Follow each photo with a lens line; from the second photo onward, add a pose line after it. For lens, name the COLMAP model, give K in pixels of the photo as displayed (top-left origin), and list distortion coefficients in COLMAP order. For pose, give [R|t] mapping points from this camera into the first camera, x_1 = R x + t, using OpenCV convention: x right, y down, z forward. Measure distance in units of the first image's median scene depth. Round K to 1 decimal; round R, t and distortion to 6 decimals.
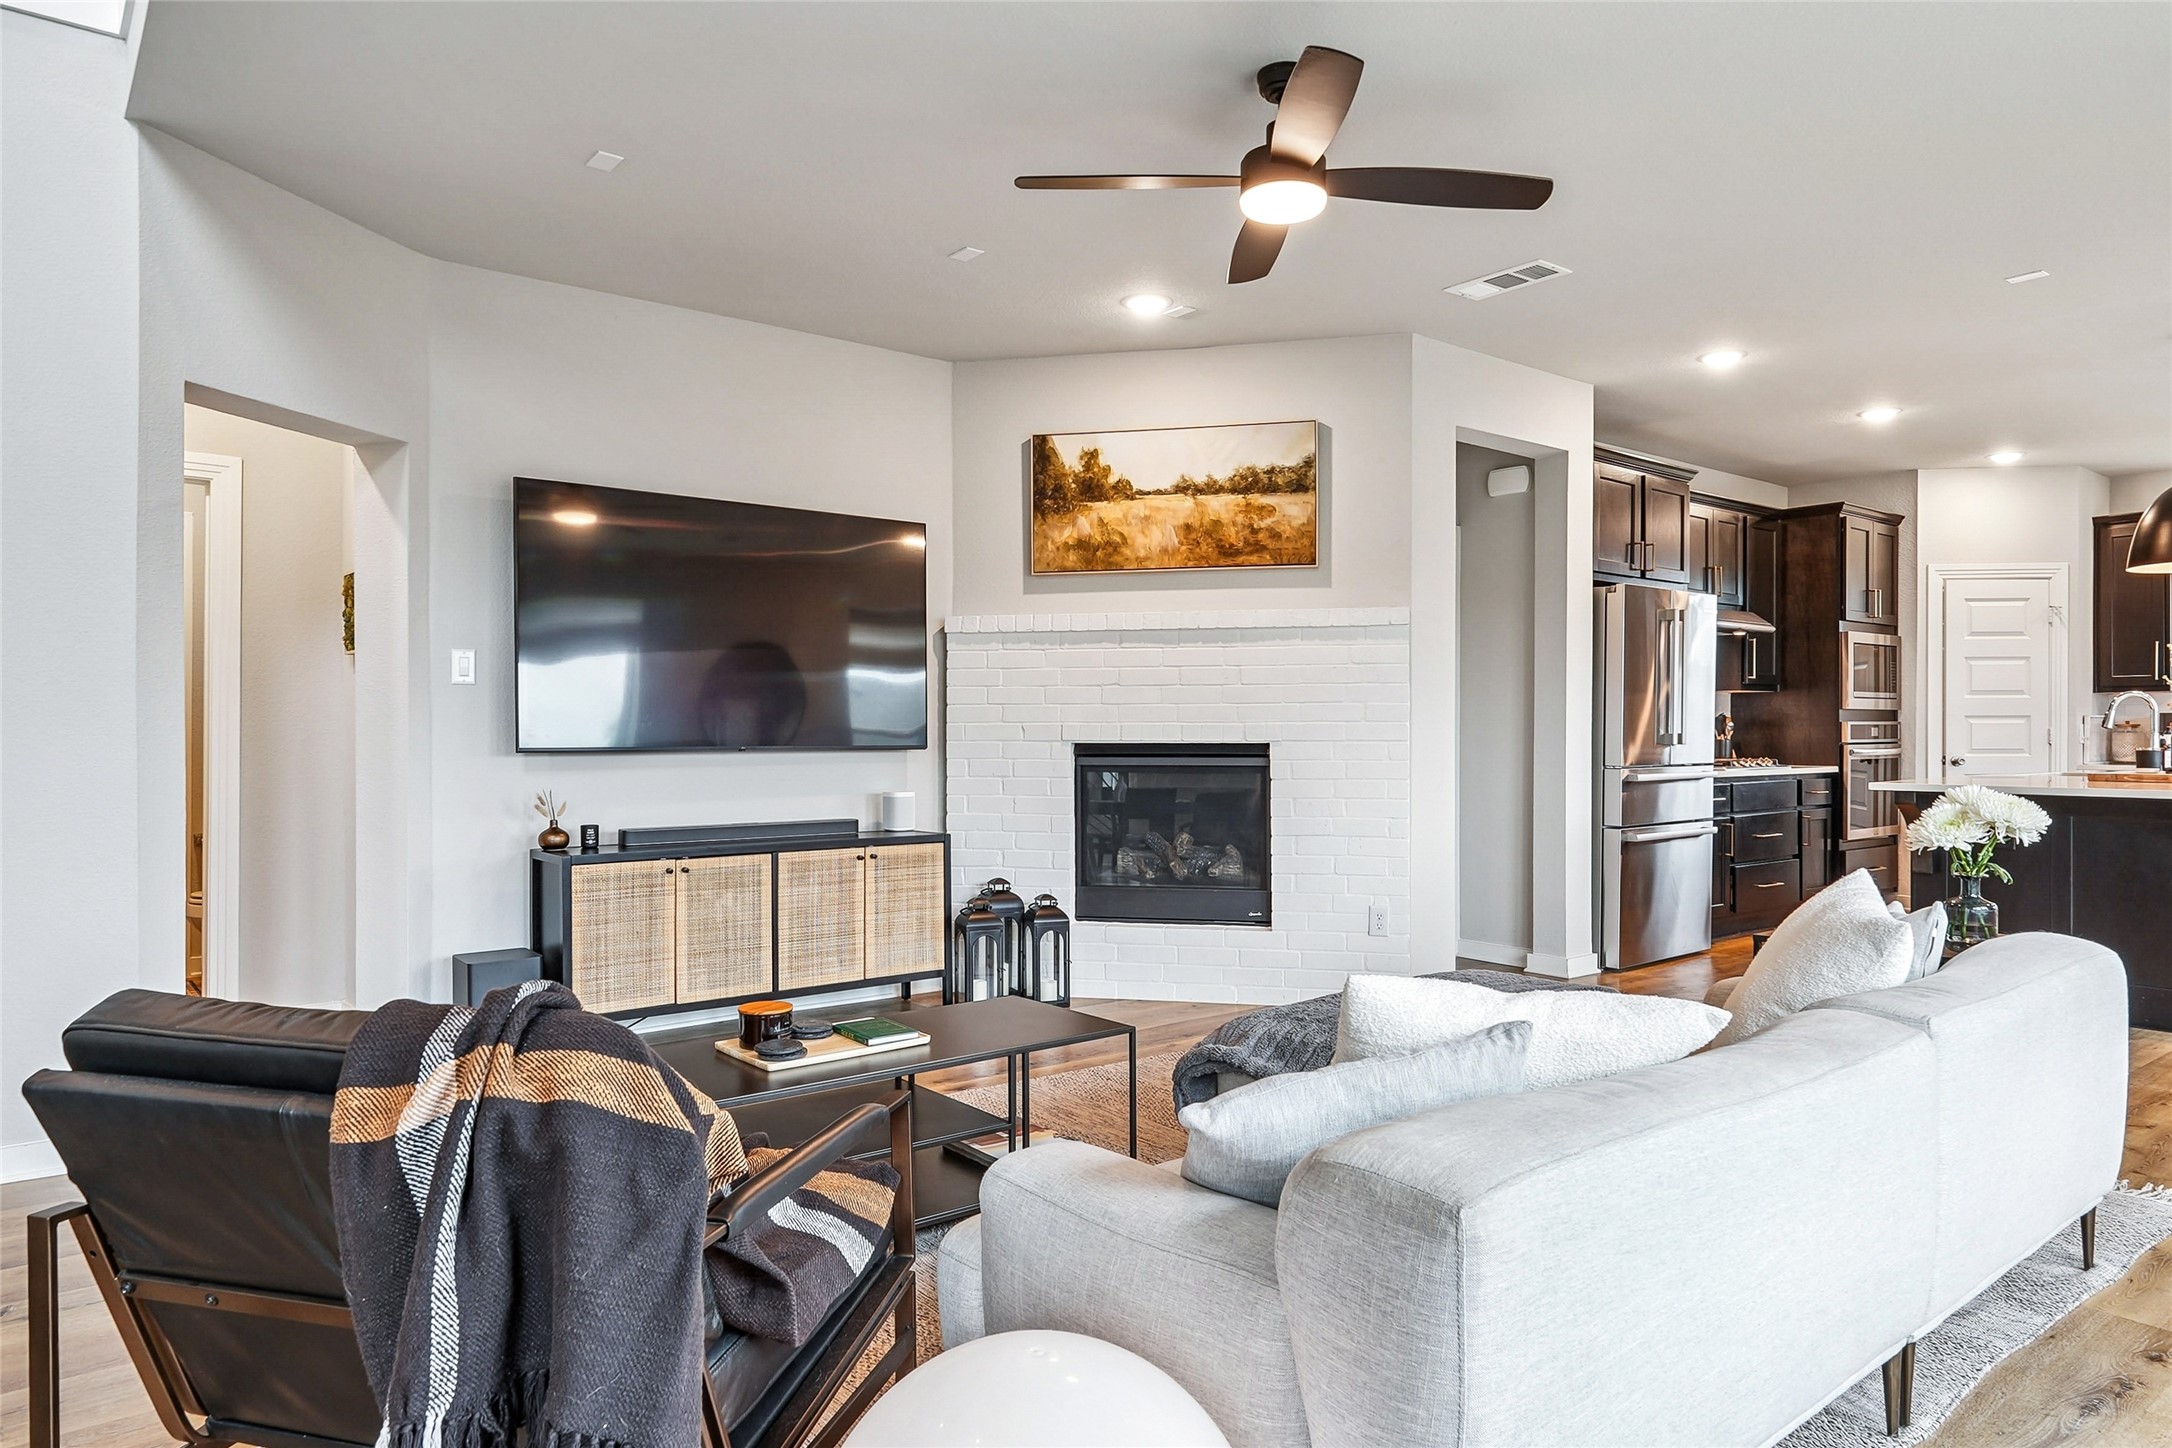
lens RADIAL K [[1348.5, 0, 1086.0], [0, 1348.5, 724.0], [0, 0, 1]] dist [0.001844, 0.002814]
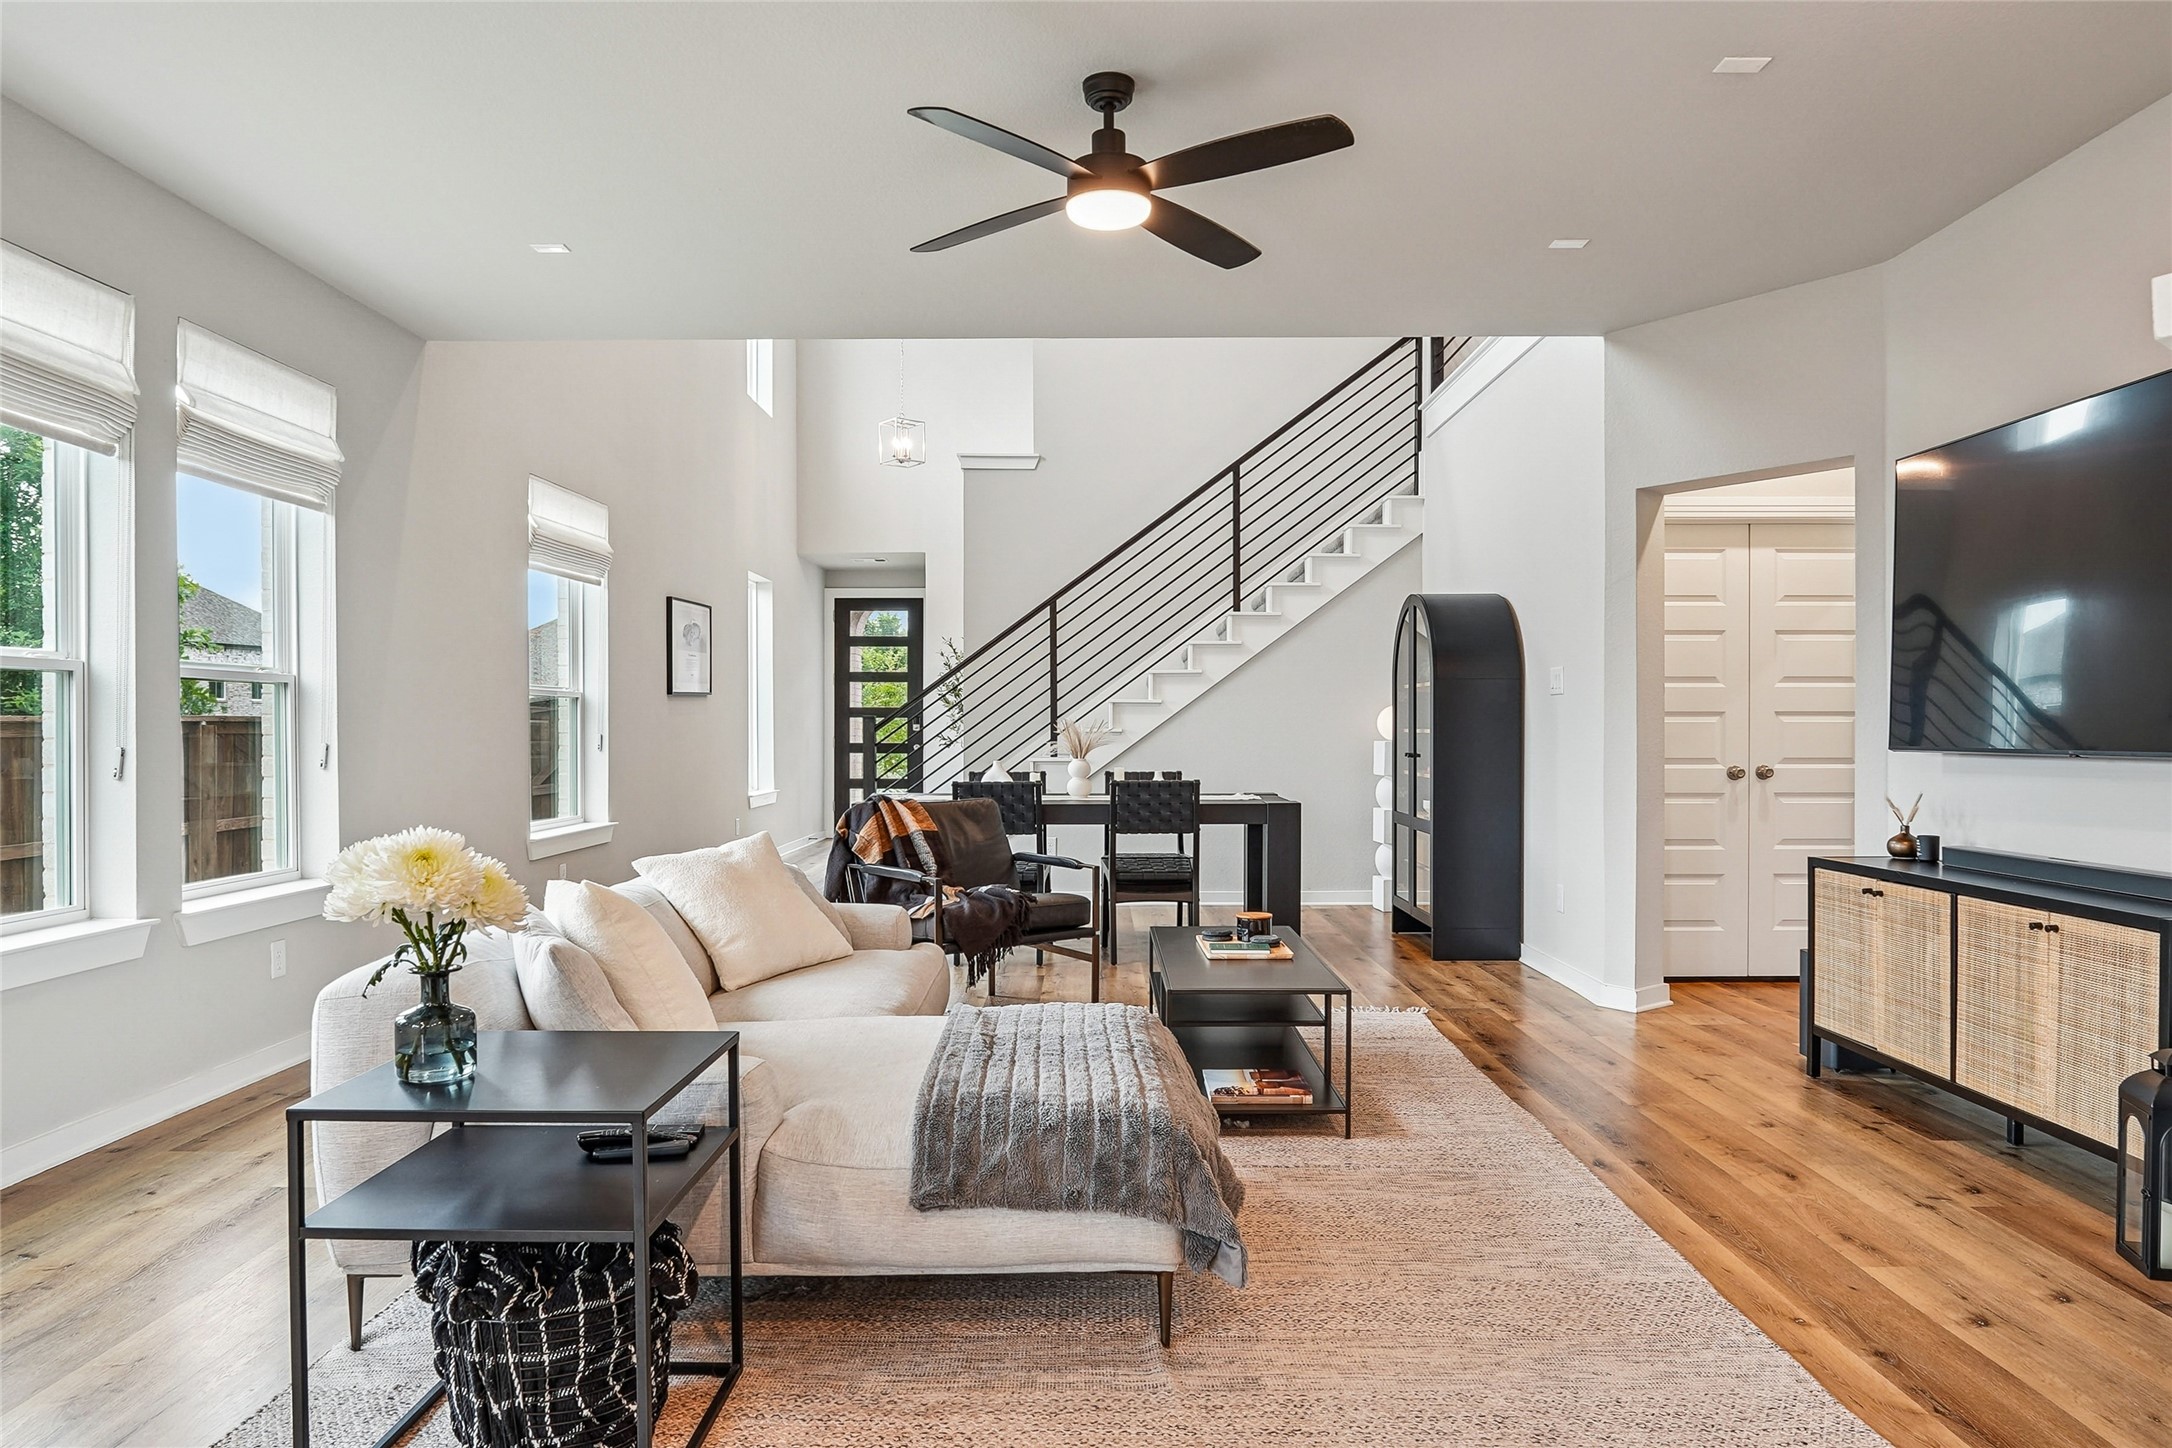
lens RADIAL K [[1376.0, 0, 1086.0], [0, 1376.0, 724.0], [0, 0, 1]] dist [-0.025462, -0.002264]
pose [[-0.611230, -0.000940, -0.791452, 0.646429], [0.001619, 0.999996, -0.002438, 0.004546], [0.791451, -0.002771, -0.611226, 1.085335]]
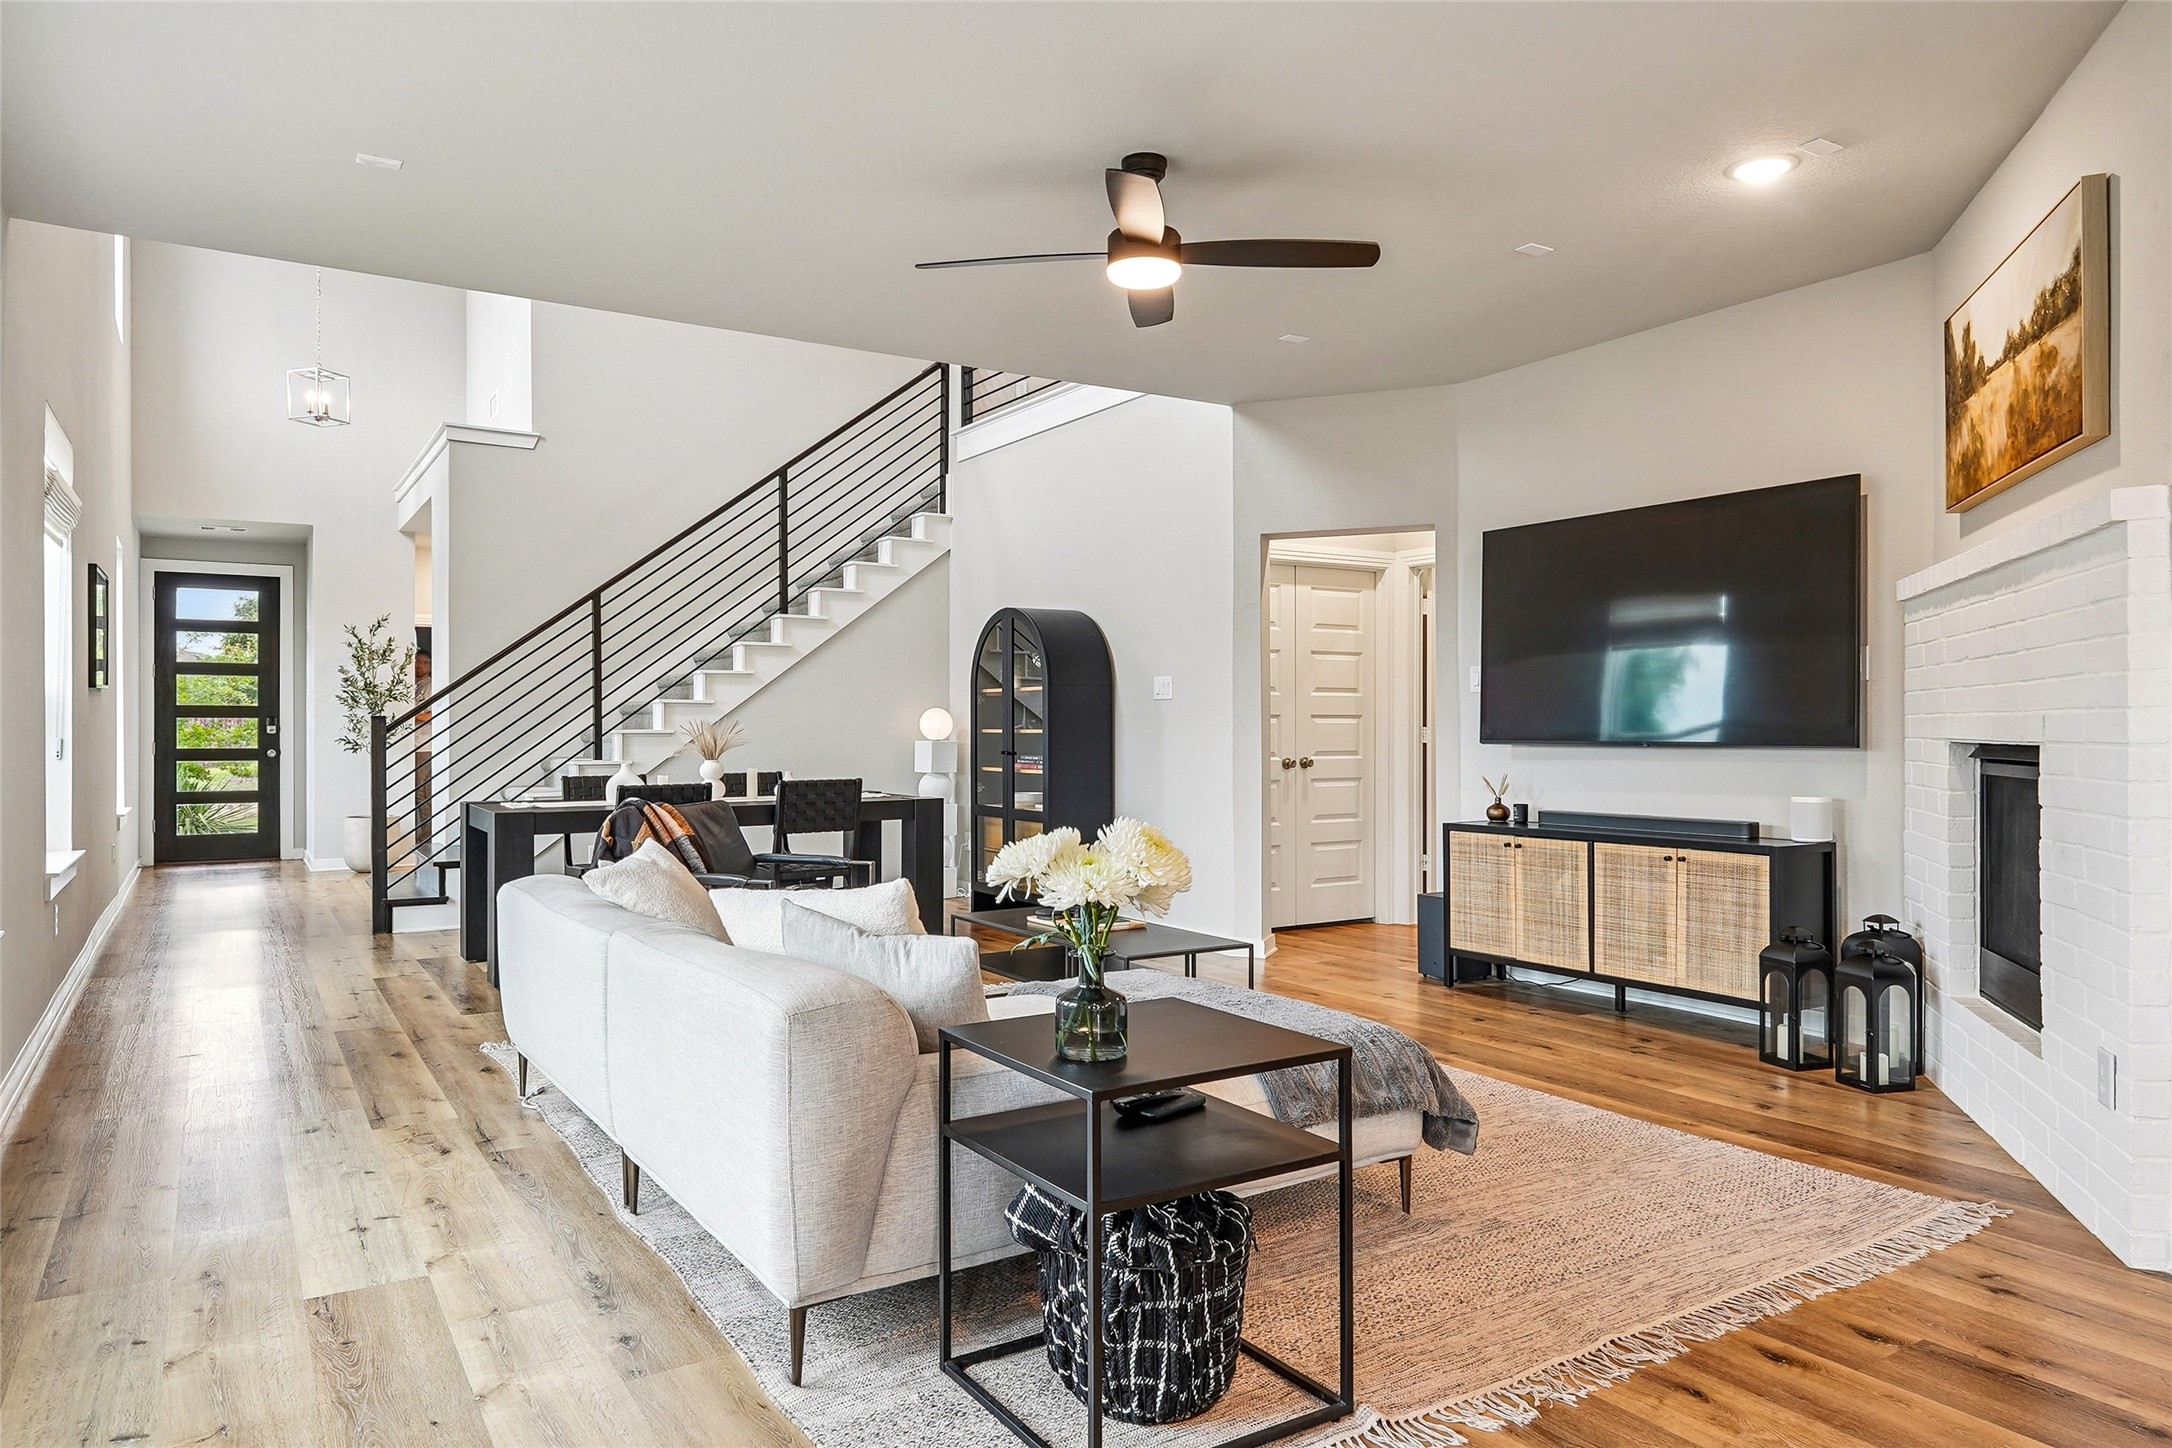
lens RADIAL K [[1376.0, 0, 1090.3], [0, 1376.0, 717.6], [0, 0, 1]] dist [-0.002174, -0.001578]
pose [[-0.085351, -0.007313, -0.996324, 0.881402], [0.002985, 0.999967, -0.007596, 0.005759], [0.996346, -0.003622, -0.085326, 0.706069]]
